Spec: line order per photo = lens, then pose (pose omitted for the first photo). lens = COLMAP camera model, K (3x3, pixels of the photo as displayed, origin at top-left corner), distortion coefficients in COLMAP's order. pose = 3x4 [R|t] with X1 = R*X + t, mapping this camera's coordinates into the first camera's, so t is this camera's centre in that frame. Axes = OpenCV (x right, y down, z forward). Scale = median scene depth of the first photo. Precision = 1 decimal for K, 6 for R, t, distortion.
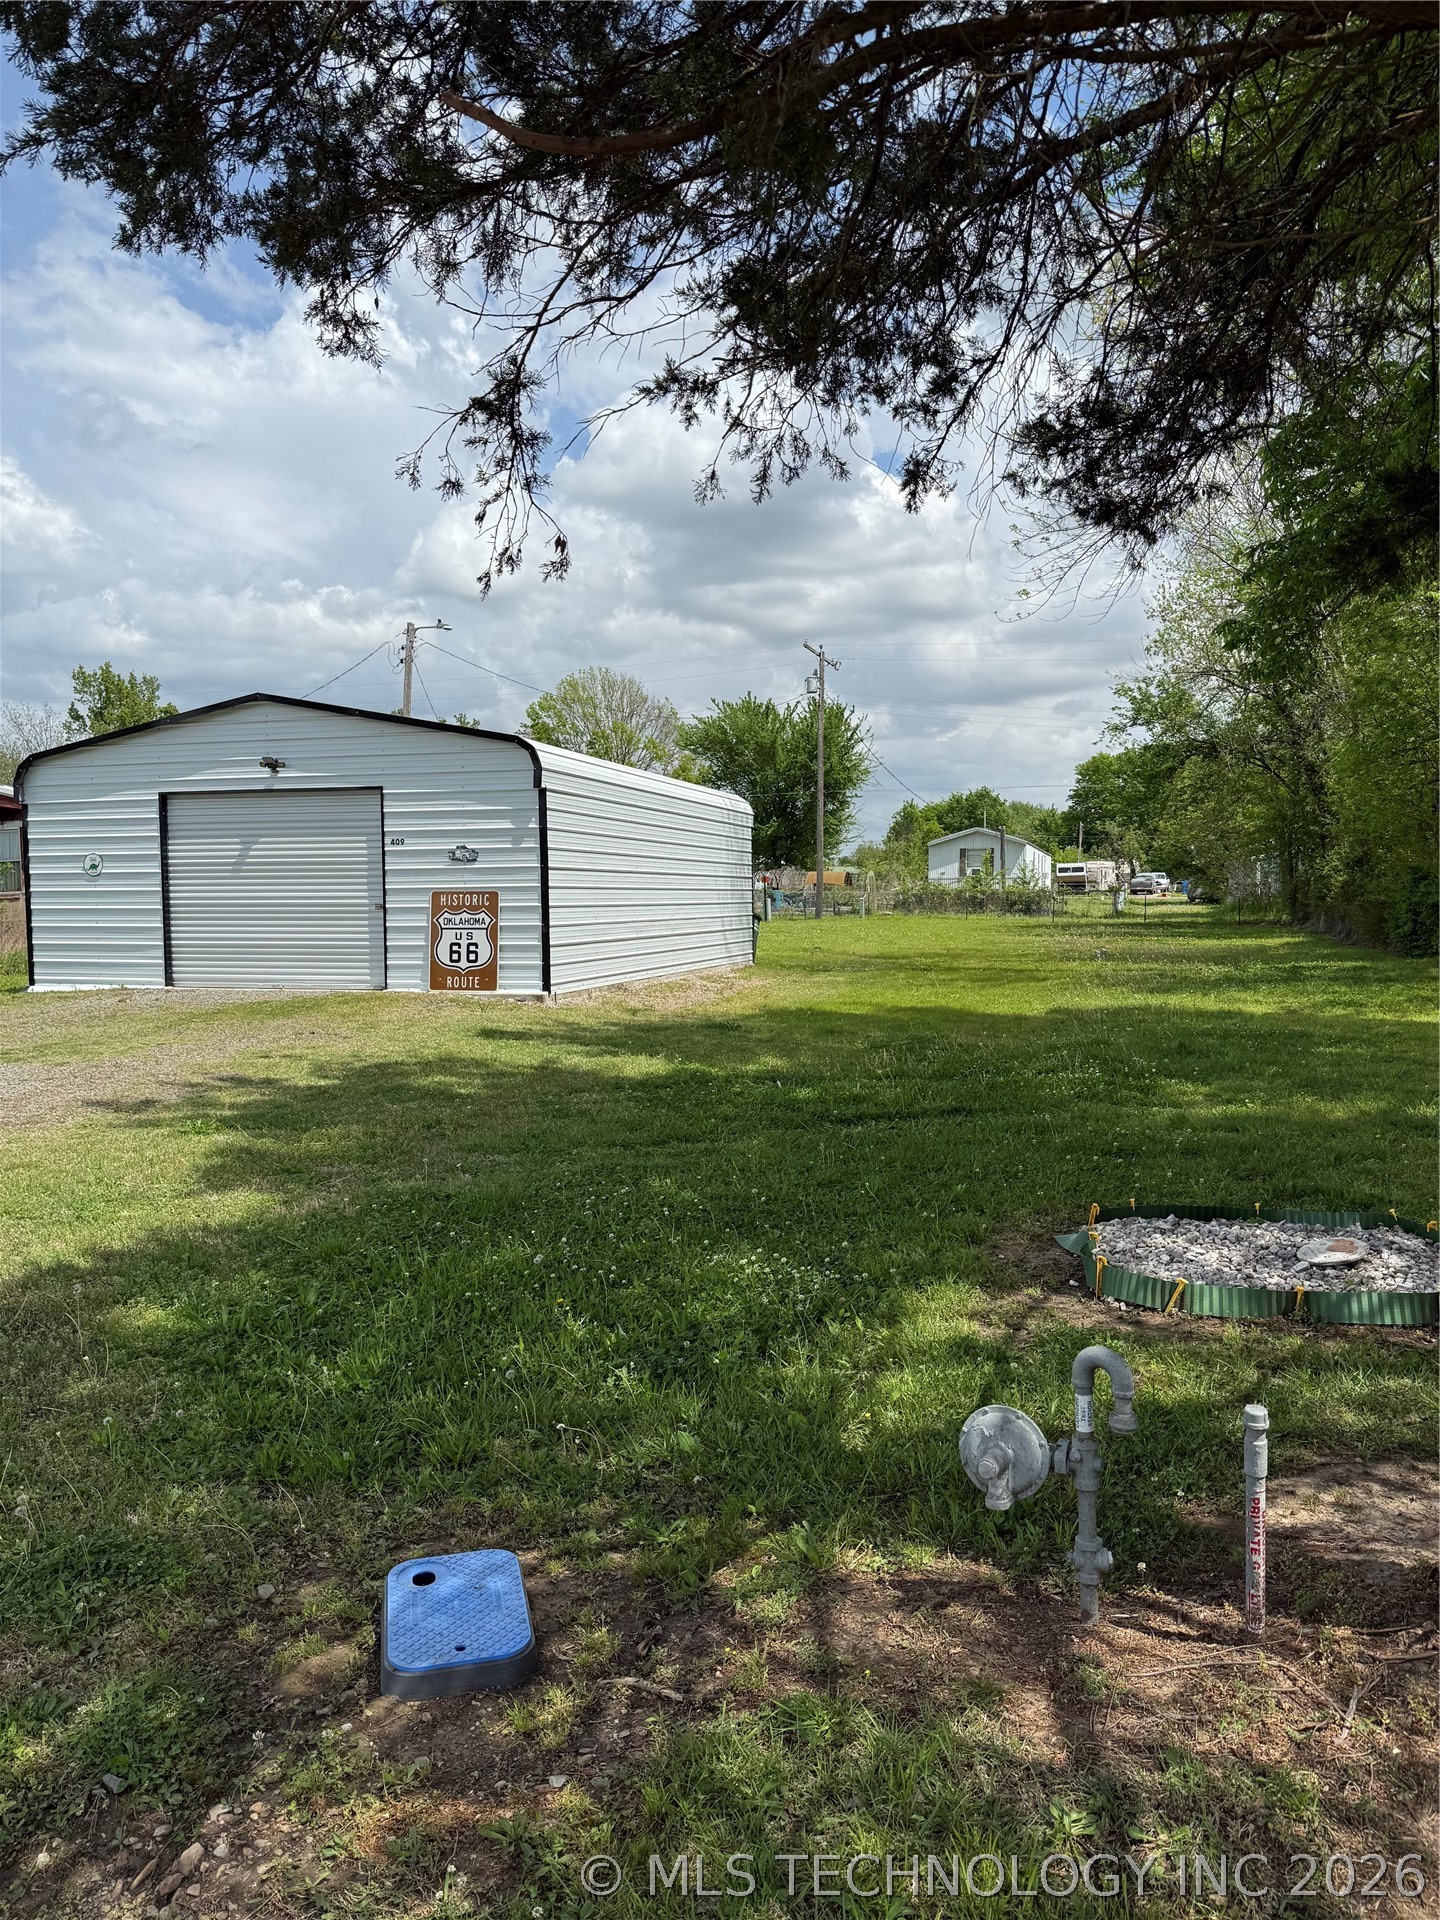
lens RADIAL K [[1344.5, 0, 722.7], [0, 1344.5, 968.2], [0, 0, 1]] dist [0.087043, -0.059612]
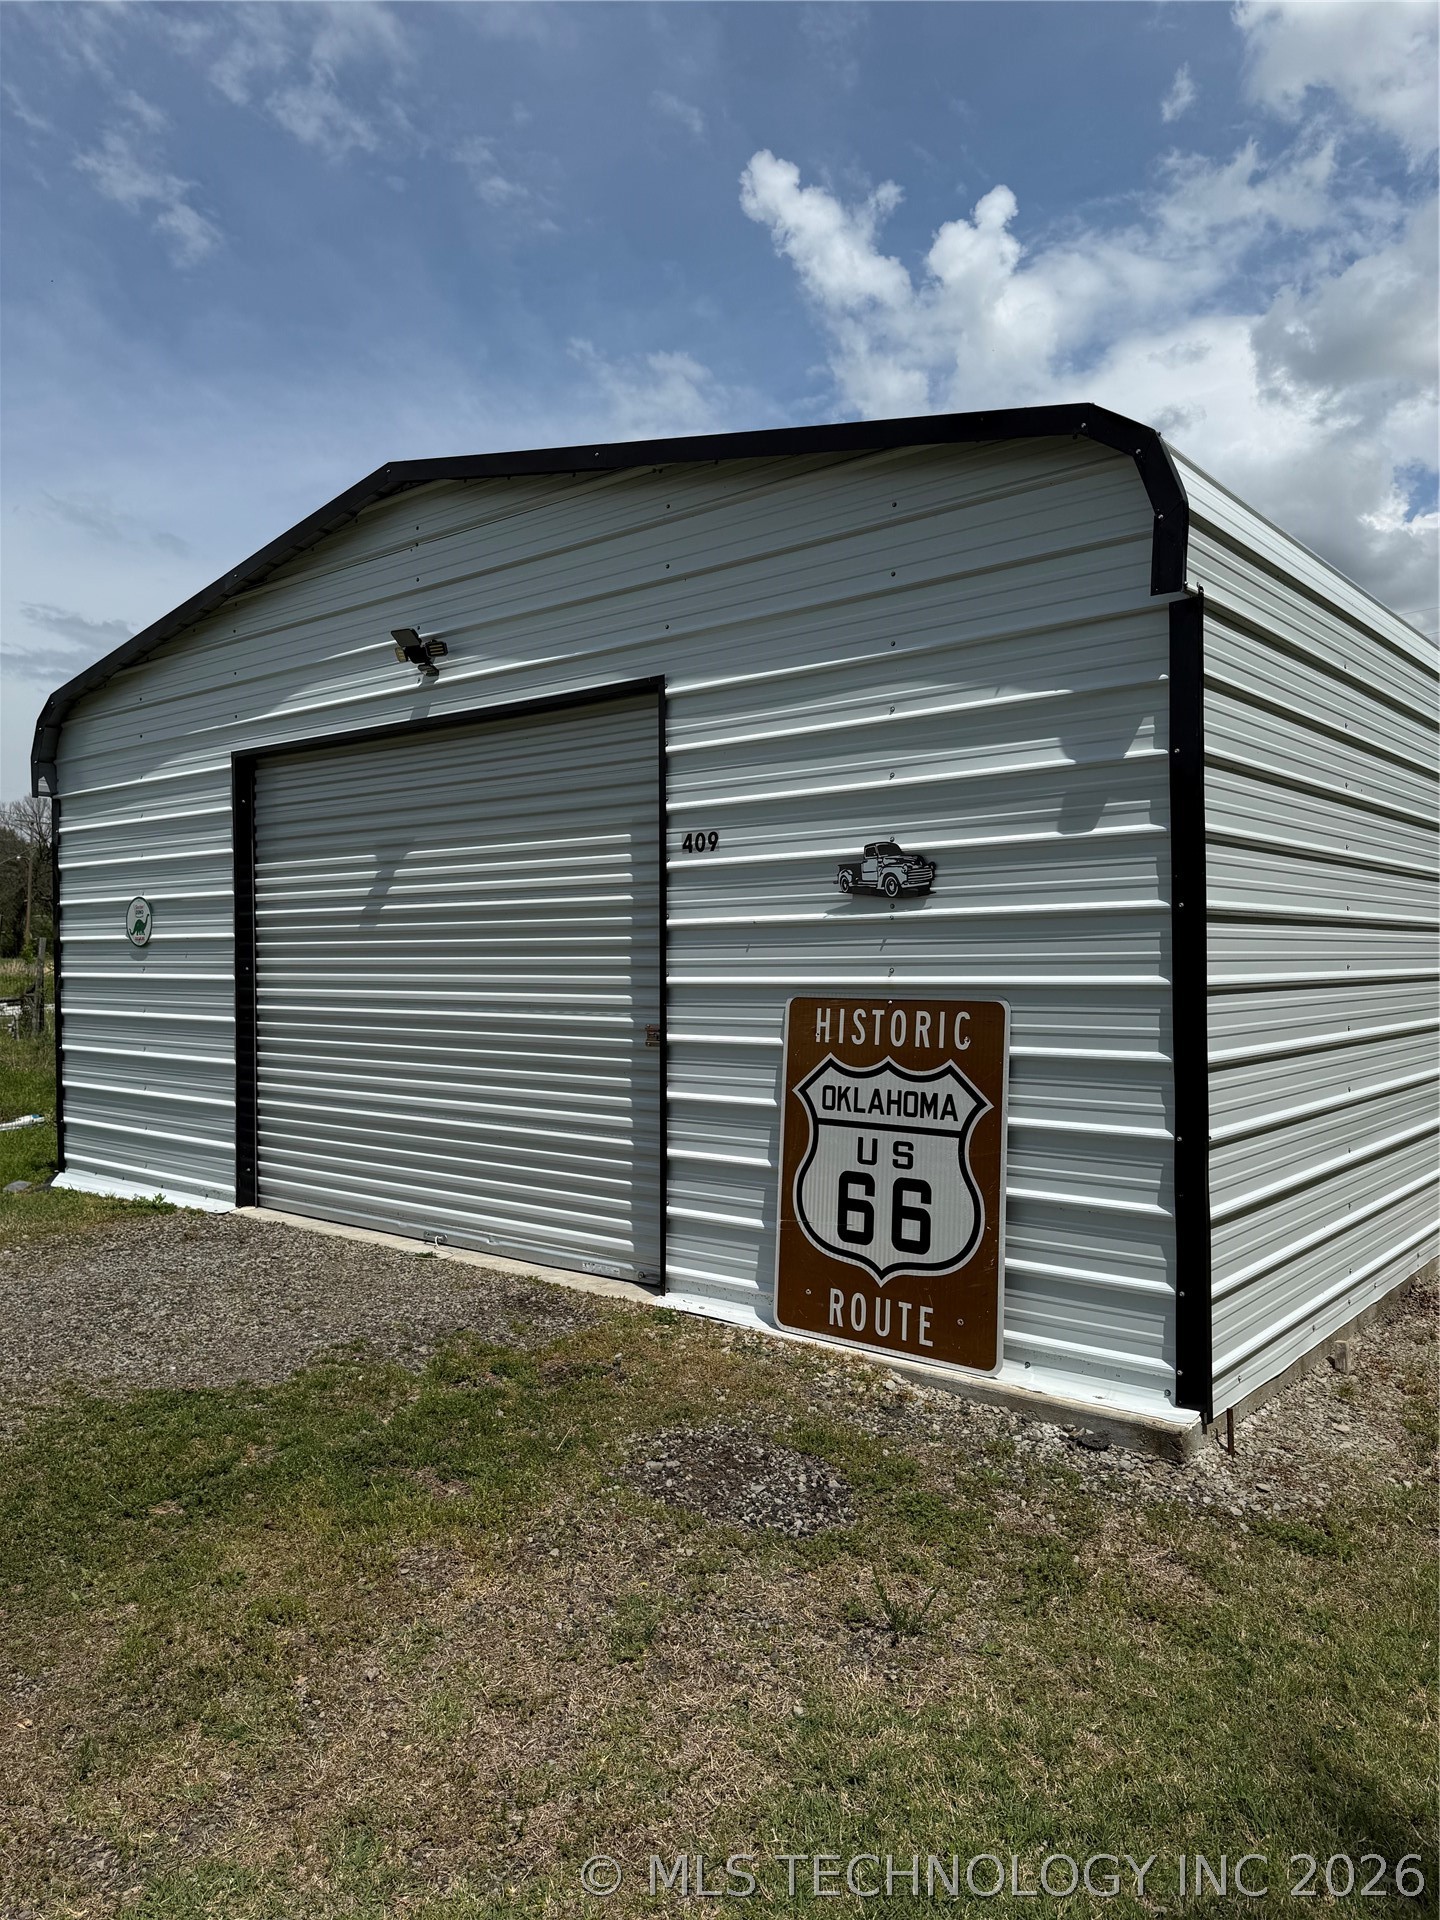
lens RADIAL K [[1344.5, 0, 715.8], [0, 1344.5, 958.5], [0, 0, 1]] dist [0.087043, -0.059612]
pose [[0.917478, 0.004834, -0.397758, -0.108834], [-0.026935, 0.998386, -0.049997, -0.049602], [0.396874, 0.056585, 0.916127, 0.709231]]
